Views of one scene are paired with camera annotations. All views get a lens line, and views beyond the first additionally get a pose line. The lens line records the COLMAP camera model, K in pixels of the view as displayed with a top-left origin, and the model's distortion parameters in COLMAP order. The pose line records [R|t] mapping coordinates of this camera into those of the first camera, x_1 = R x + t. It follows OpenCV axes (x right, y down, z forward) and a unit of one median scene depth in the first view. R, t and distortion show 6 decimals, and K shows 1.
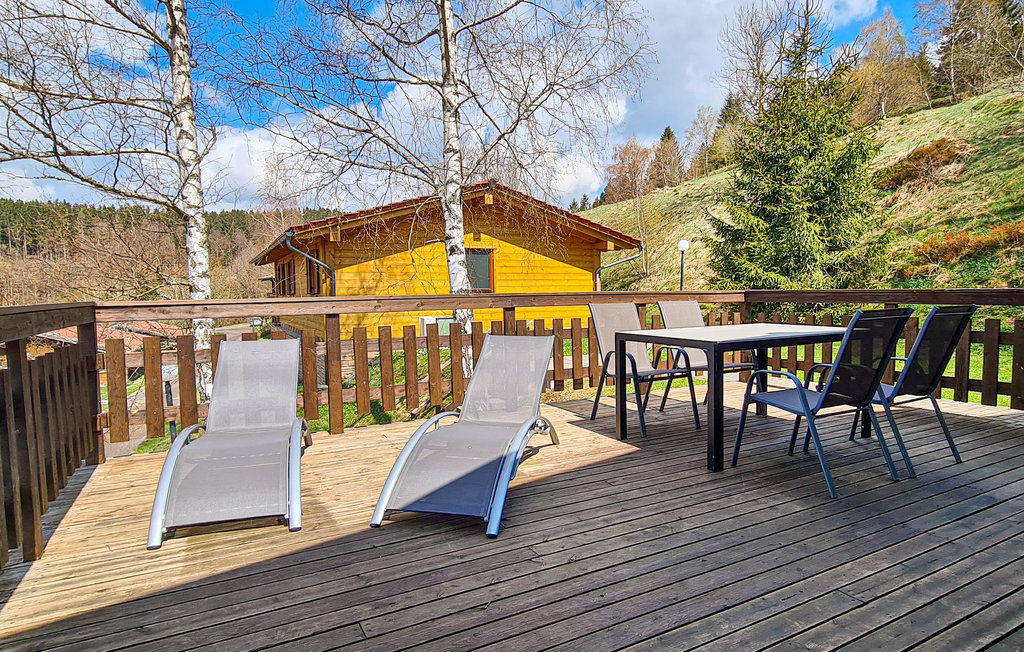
lens RADIAL K [[583.3, 0, 512.0], [0, 583.3, 326.0], [0, 0, 1]] dist [-0.001842, -0.000470]
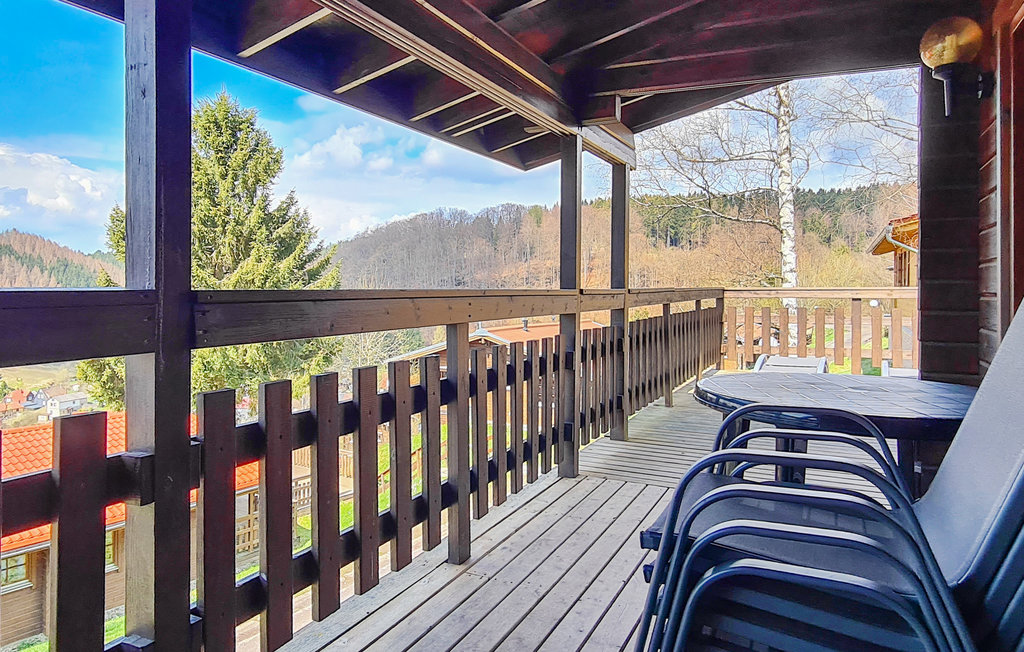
lens RADIAL K [[724.6, 0, 475.6], [0, 724.6, 293.3], [0, 0, 1]] dist [0.001247, 0.001616]
pose [[0.583078, 0.024045, -0.812060, 0.454344], [-0.059764, 0.998123, -0.013358, 0.035849], [0.810215, 0.056320, 0.583421, -0.641655]]
